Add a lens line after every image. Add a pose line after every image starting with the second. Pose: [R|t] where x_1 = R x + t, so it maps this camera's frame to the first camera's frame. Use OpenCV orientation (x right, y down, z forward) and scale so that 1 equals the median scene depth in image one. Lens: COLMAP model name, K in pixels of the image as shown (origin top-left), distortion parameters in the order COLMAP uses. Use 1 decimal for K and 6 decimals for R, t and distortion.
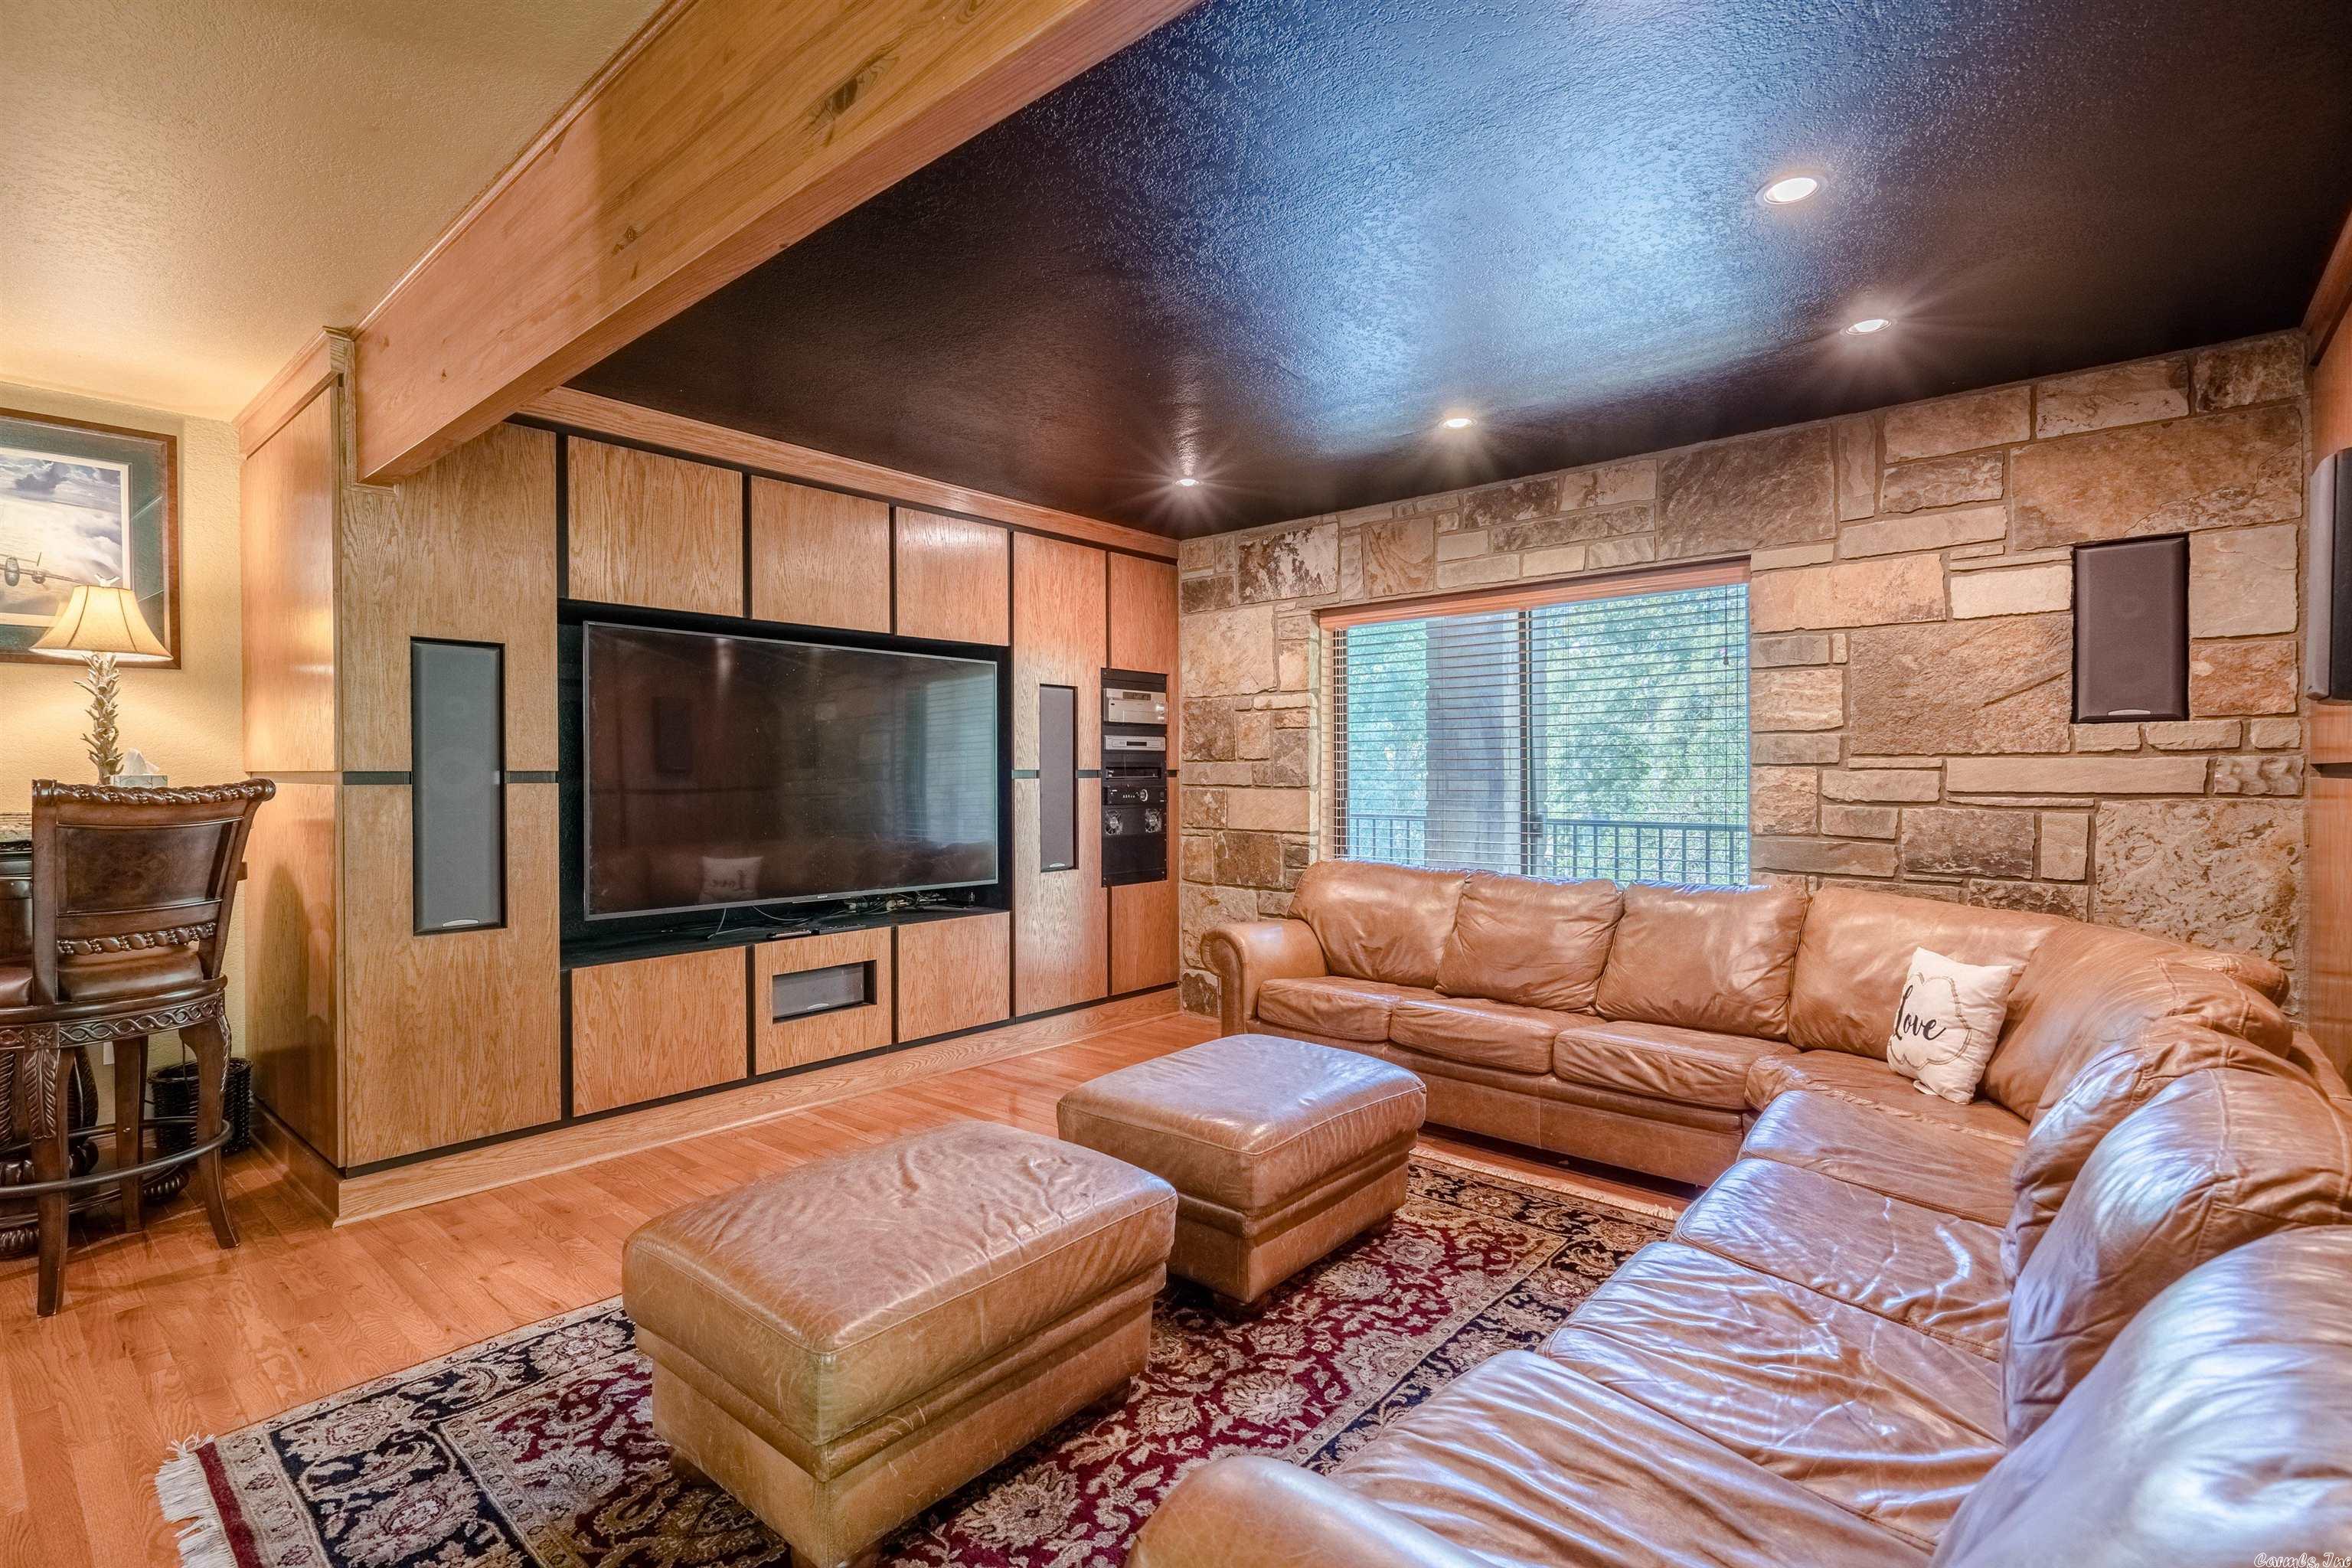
lens RADIAL K [[1078.1, 0, 1175.0], [0, 1078.1, 779.9], [0, 0, 1]] dist [-0.005758, 0.001745]
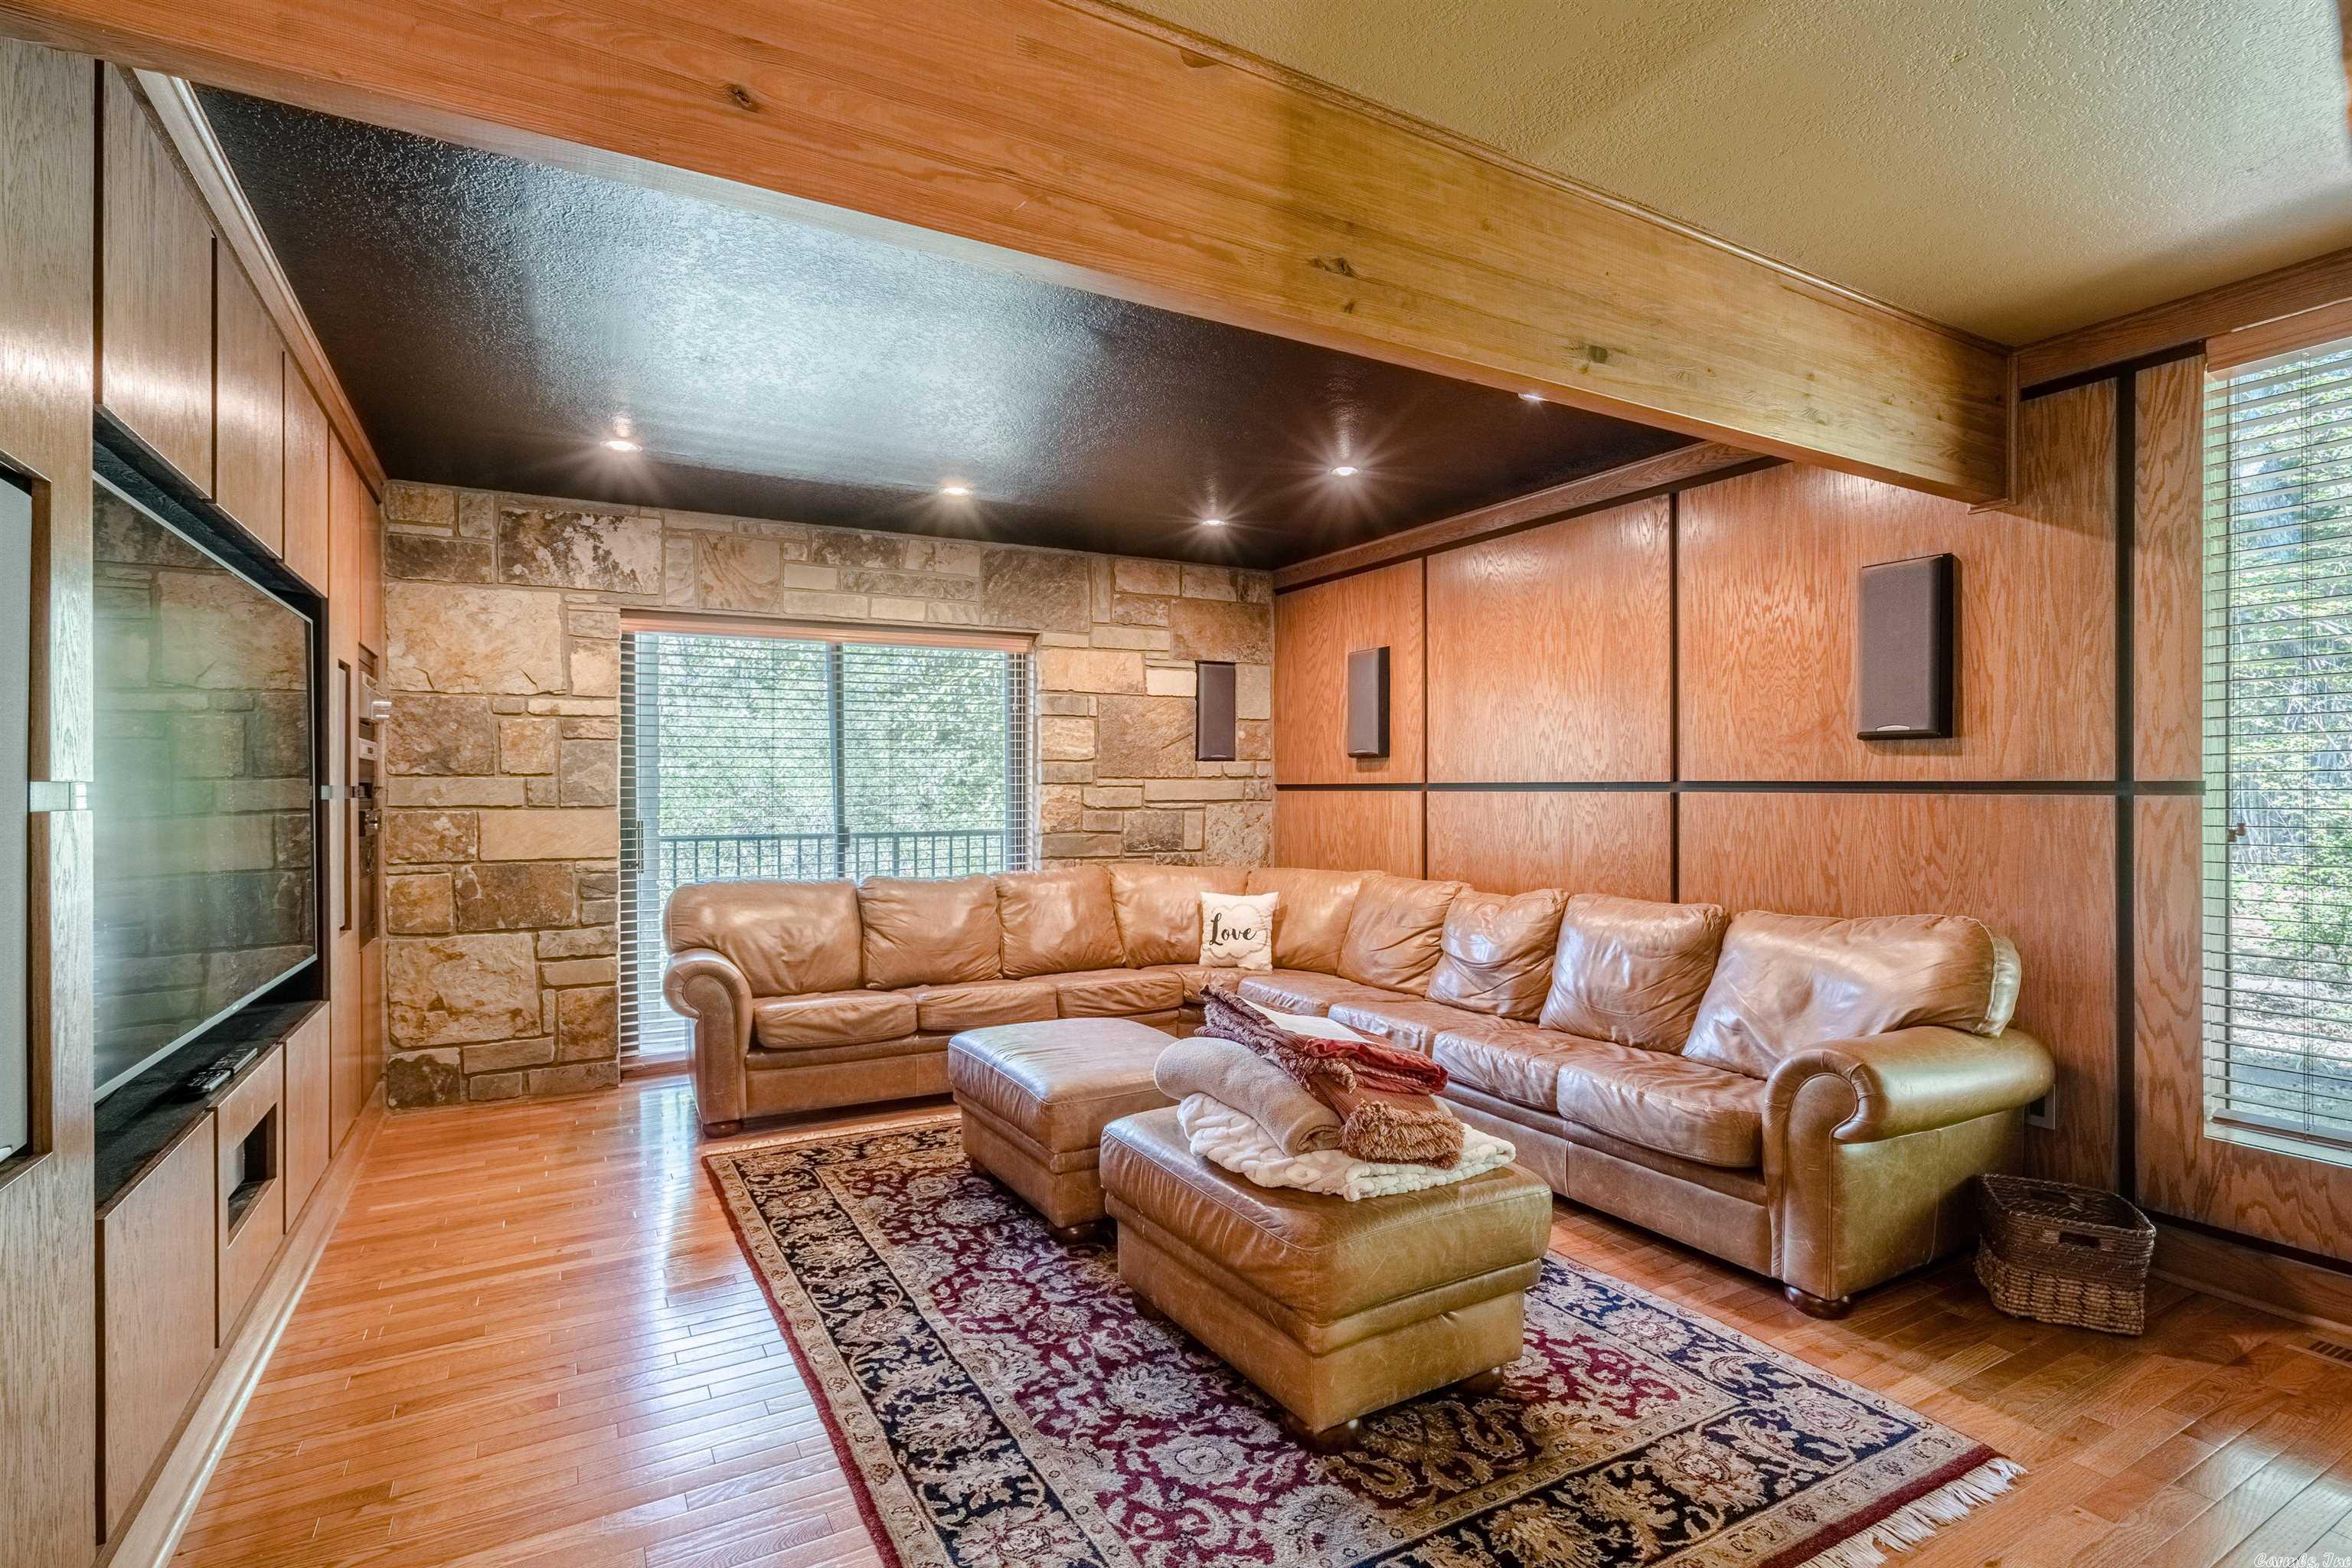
lens RADIAL K [[1078.1, 0, 1113.5], [0, 1078.1, 789.6], [0, 0, 1]] dist [-0.005758, 0.001745]
pose [[0.378613, -0.000149, 0.925555, -0.664310], [0.009705, 0.999946, -0.003809, 0.000267], [-0.925504, 0.010424, 0.378594, 0.348635]]
